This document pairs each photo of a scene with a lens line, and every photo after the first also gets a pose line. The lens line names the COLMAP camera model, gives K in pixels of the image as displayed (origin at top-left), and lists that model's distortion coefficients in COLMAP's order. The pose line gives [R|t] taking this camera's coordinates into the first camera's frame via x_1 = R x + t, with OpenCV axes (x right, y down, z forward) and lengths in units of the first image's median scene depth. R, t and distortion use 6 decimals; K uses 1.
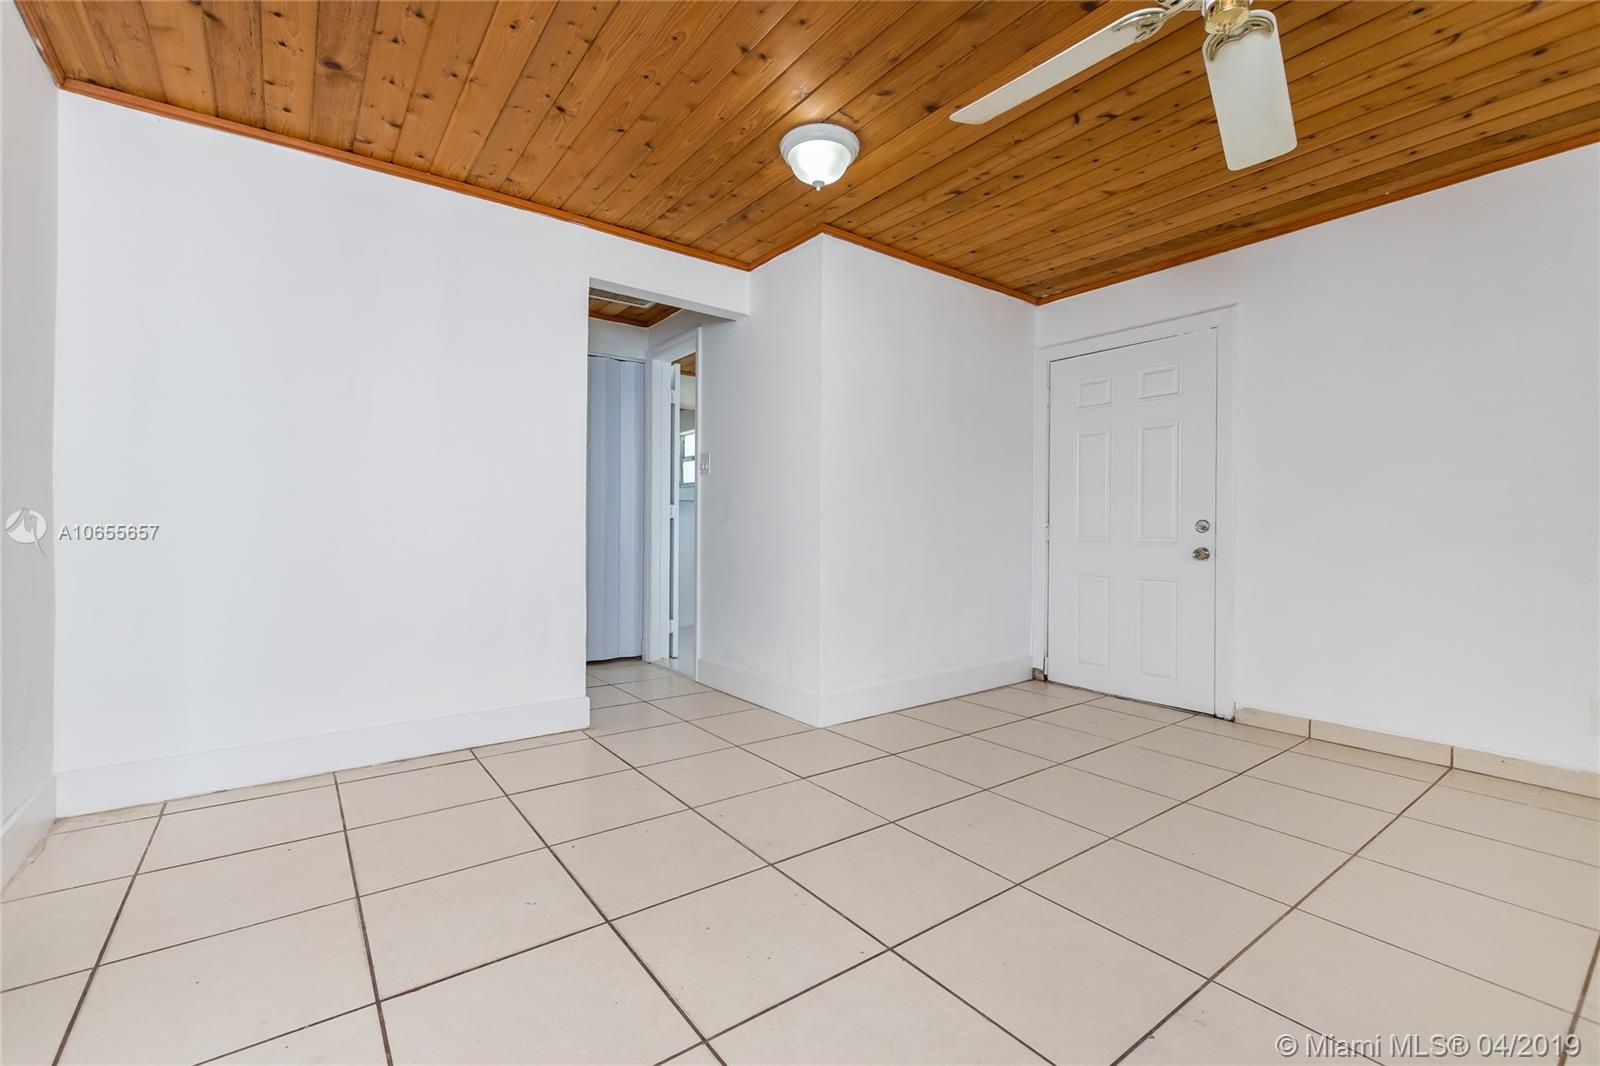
lens RADIAL K [[688.7, 0, 800.2], [0, 688.7, 528.8], [0, 0, 1]] dist [0.008273, -0.002456]
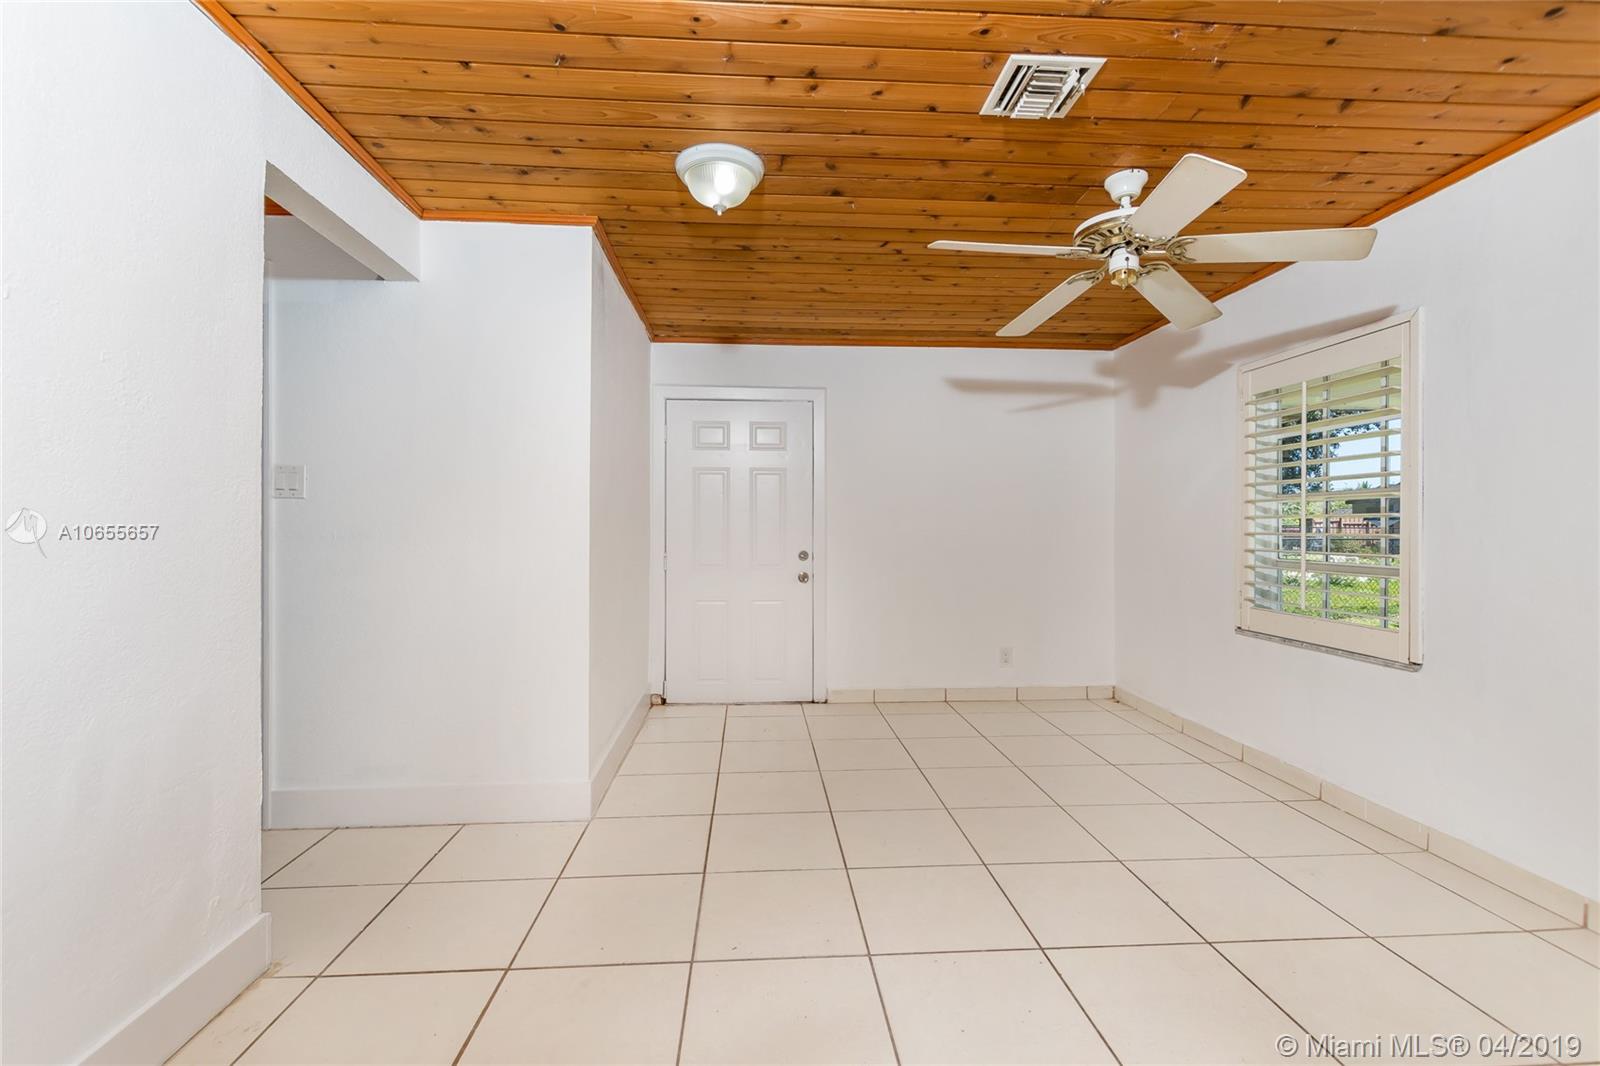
lens RADIAL K [[688.7, 0, 808.5], [0, 688.7, 532.5], [0, 0, 1]] dist [0.008273, -0.002456]
pose [[0.547567, -0.012459, 0.836669, -0.489345], [0.003751, 0.999916, 0.012434, -0.064189], [-0.836754, -0.003670, 0.547567, 0.299593]]
